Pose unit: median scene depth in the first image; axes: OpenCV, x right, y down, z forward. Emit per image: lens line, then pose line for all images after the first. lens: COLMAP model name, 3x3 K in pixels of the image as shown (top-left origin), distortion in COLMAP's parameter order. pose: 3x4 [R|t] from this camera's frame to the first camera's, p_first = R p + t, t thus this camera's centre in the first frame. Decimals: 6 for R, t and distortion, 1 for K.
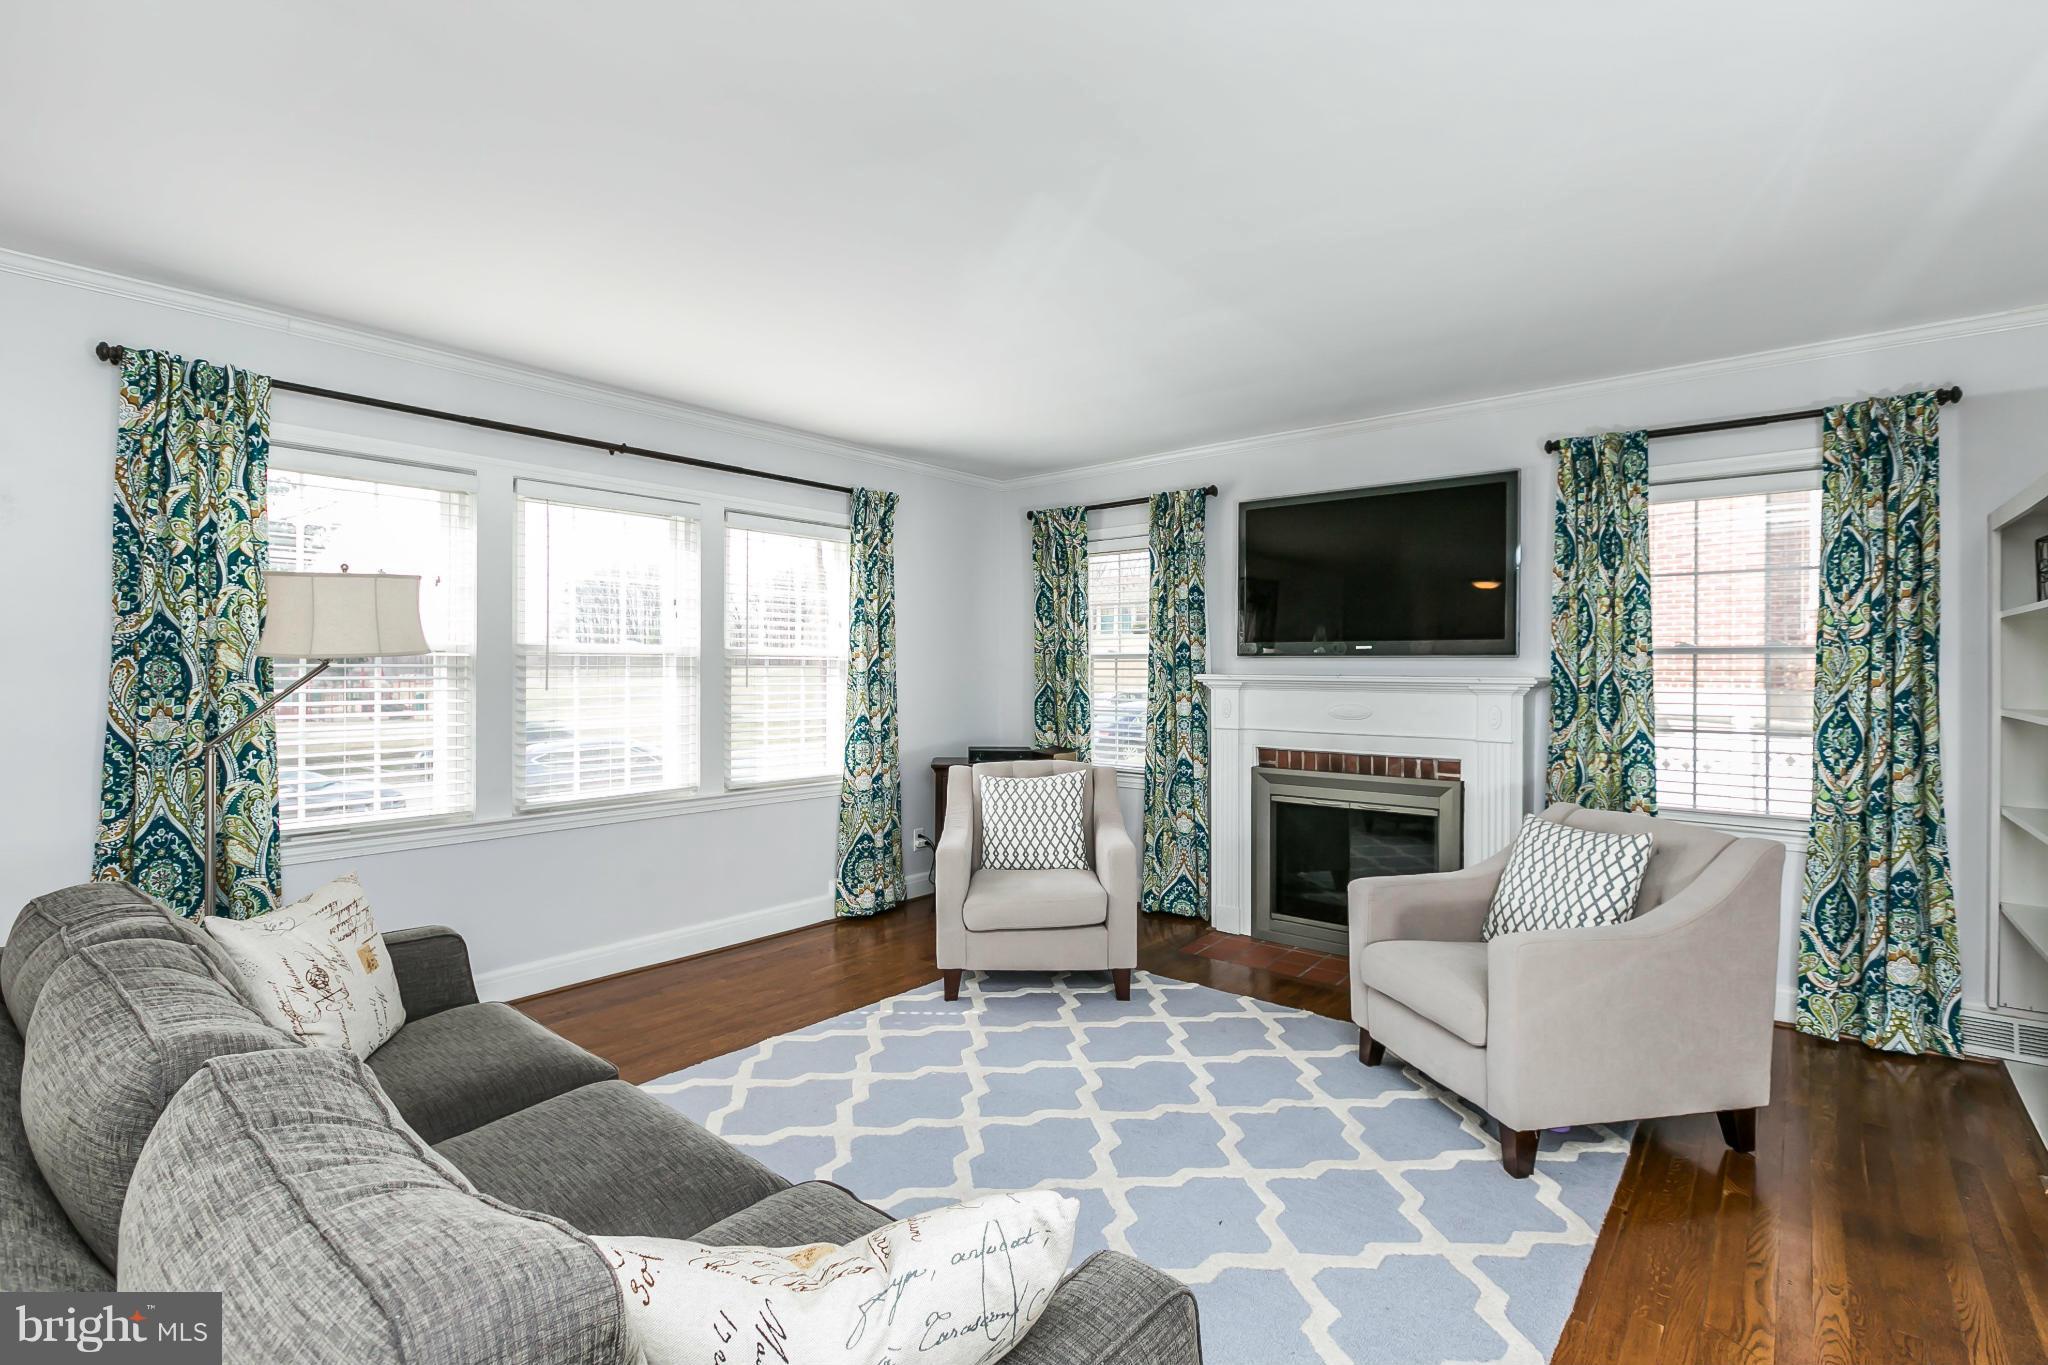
lens RADIAL K [[926.8, 0, 1017.0], [0, 926.8, 685.6], [0, 0, 1]] dist [0.000008, 0.000037]
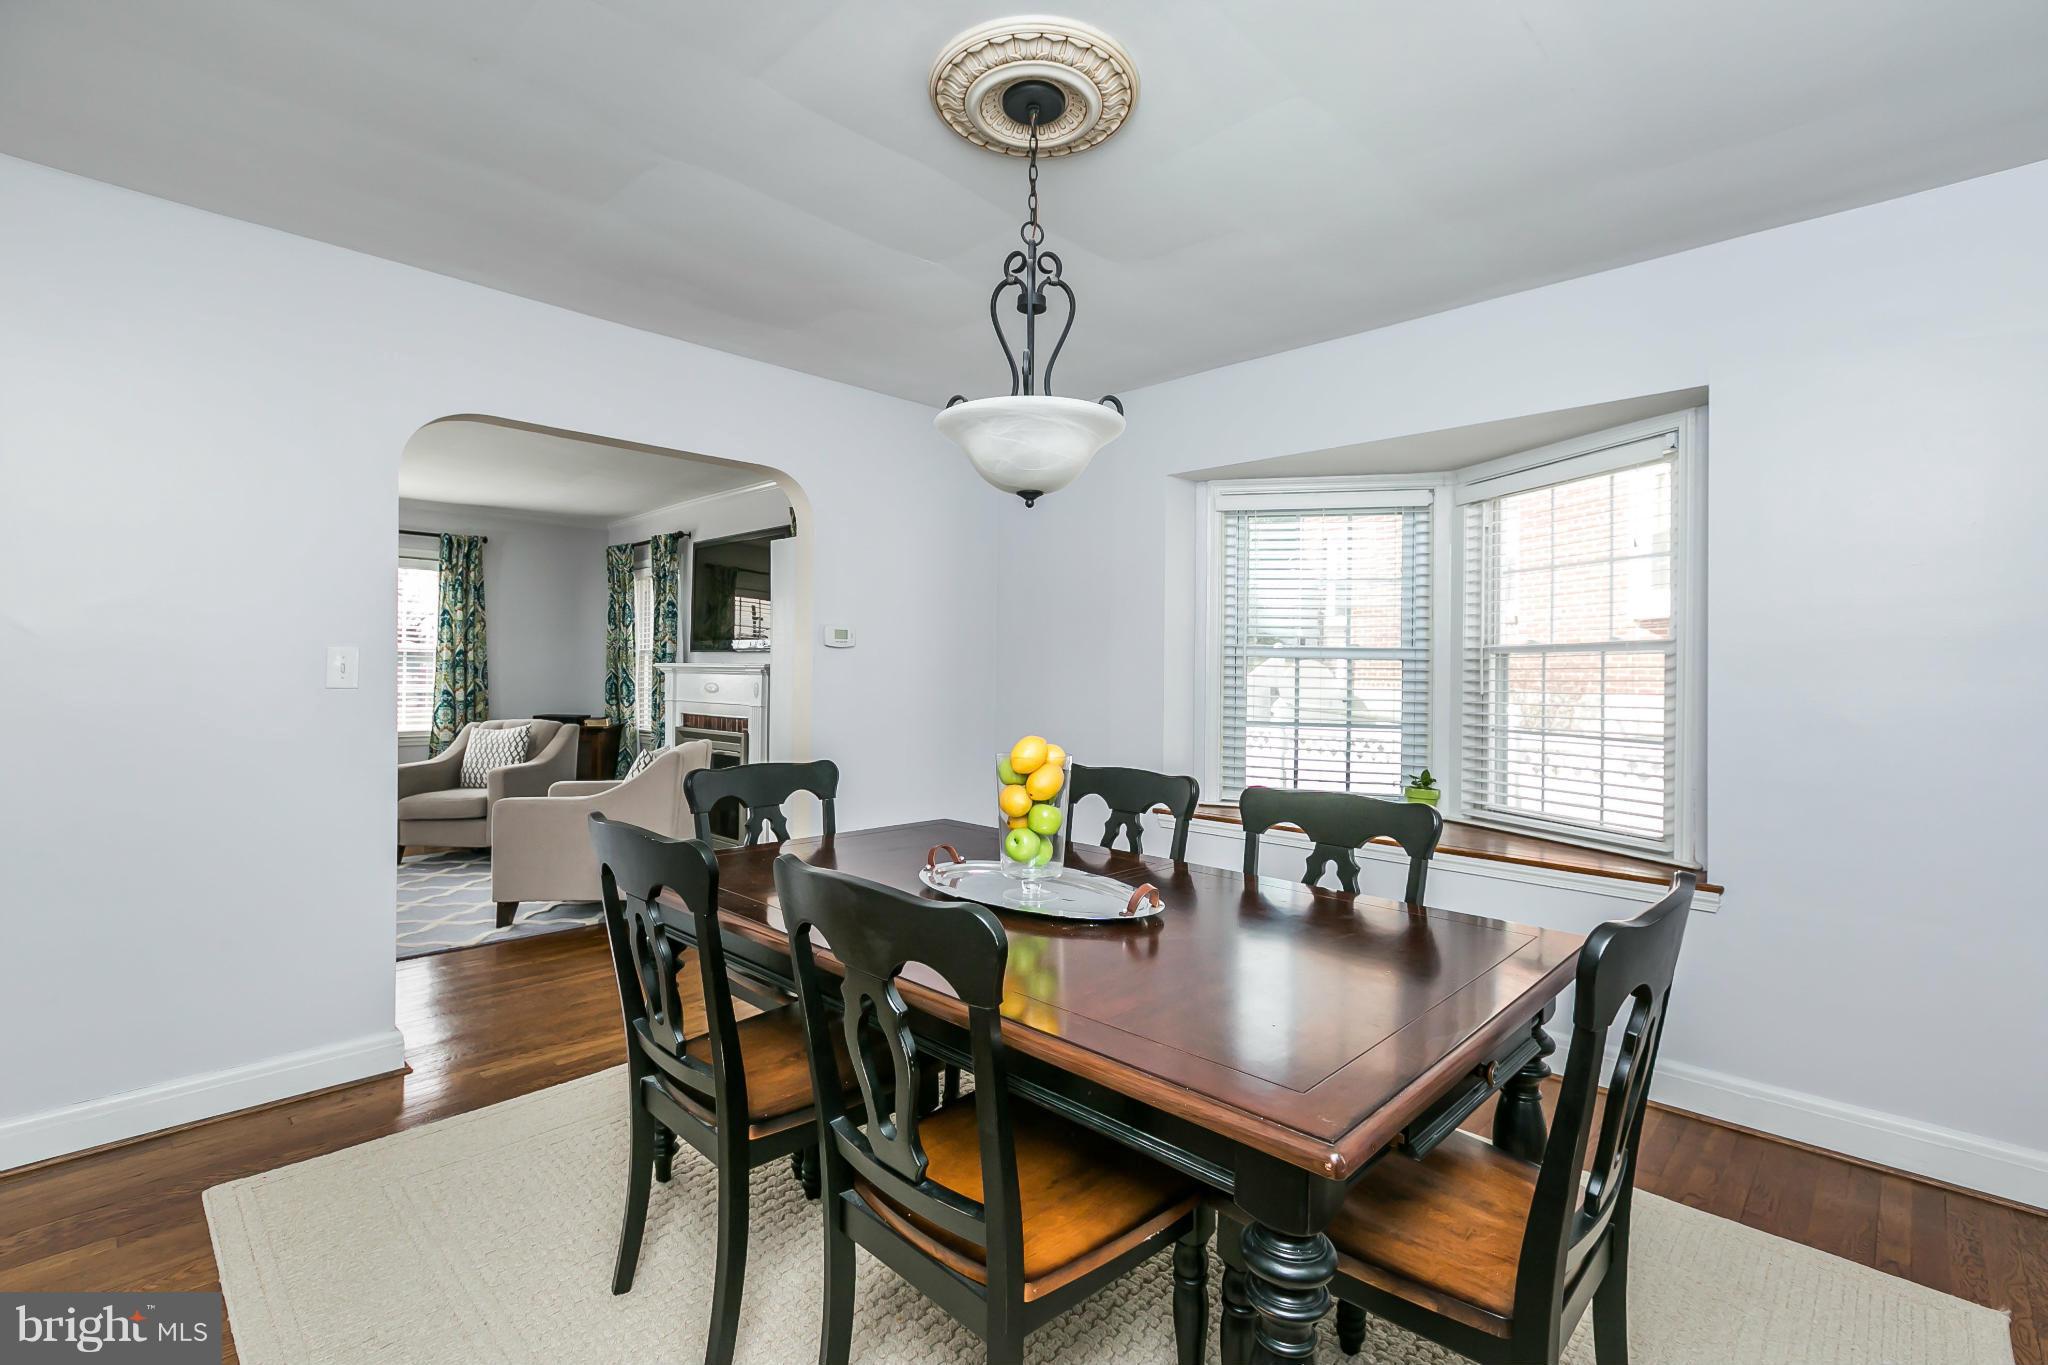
lens RADIAL K [[926.8, 0, 1017.0], [0, 926.8, 685.6], [0, 0, 1]] dist [0.000008, 0.000037]
pose [[0.997297, 0.010388, -0.072737, 1.018535], [-0.011130, 0.999890, -0.009806, 0.036550], [0.072627, 0.010589, 0.997303, -0.468961]]
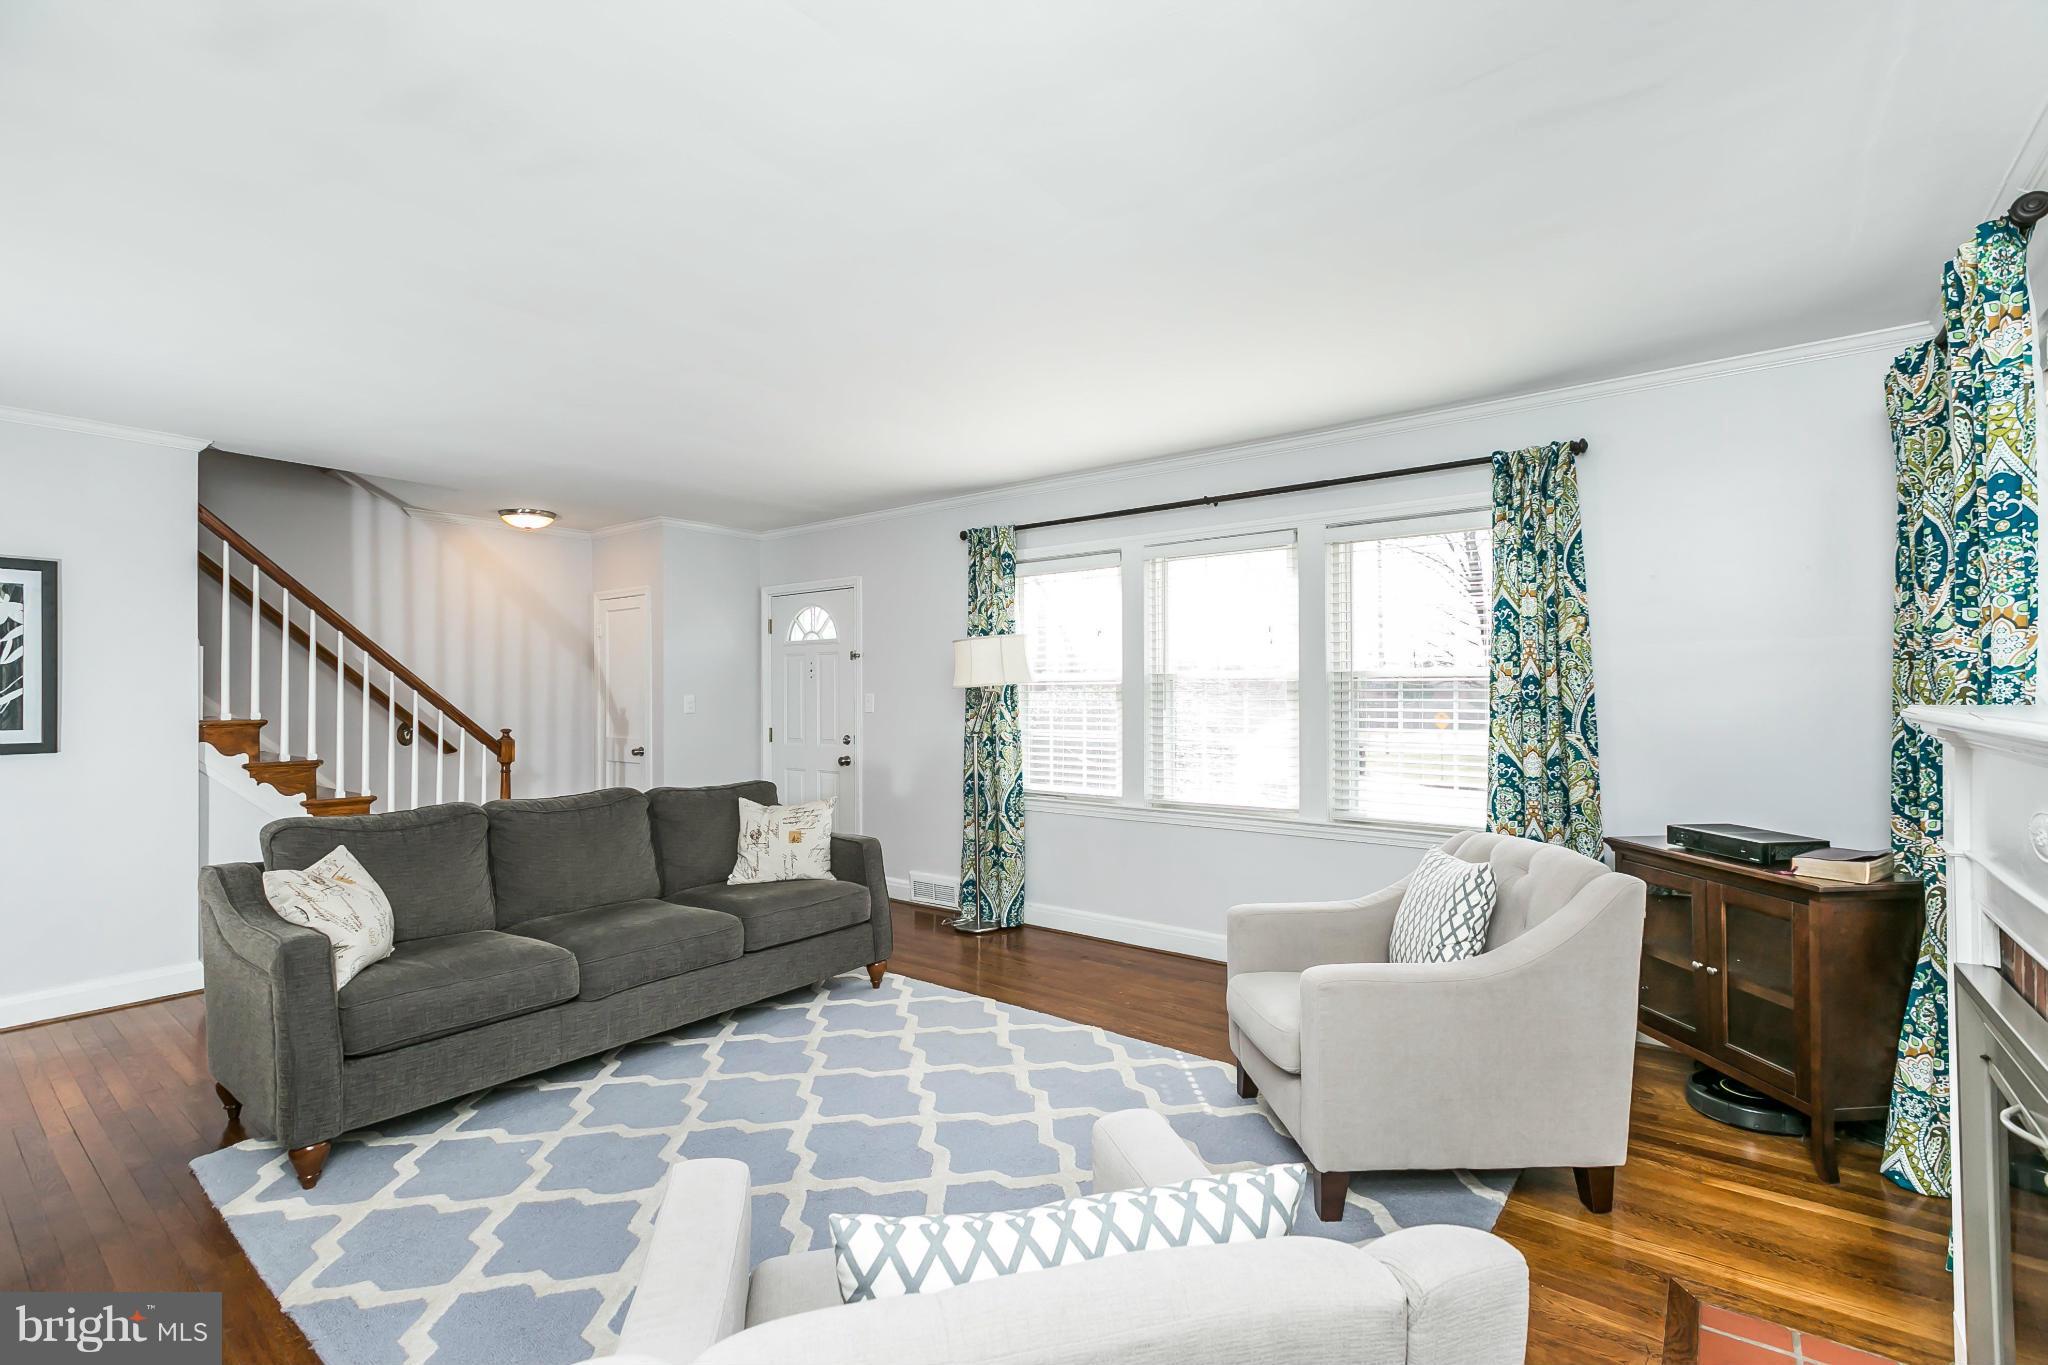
lens RADIAL K [[926.8, 0, 1017.0], [0, 926.8, 685.6], [0, 0, 1]] dist [0.000008, 0.000037]
pose [[0.040430, -0.004867, -0.999171, 0.694218], [-0.011187, 0.999923, -0.005323, -0.017902], [0.999120, 0.011393, 0.040372, 0.706242]]
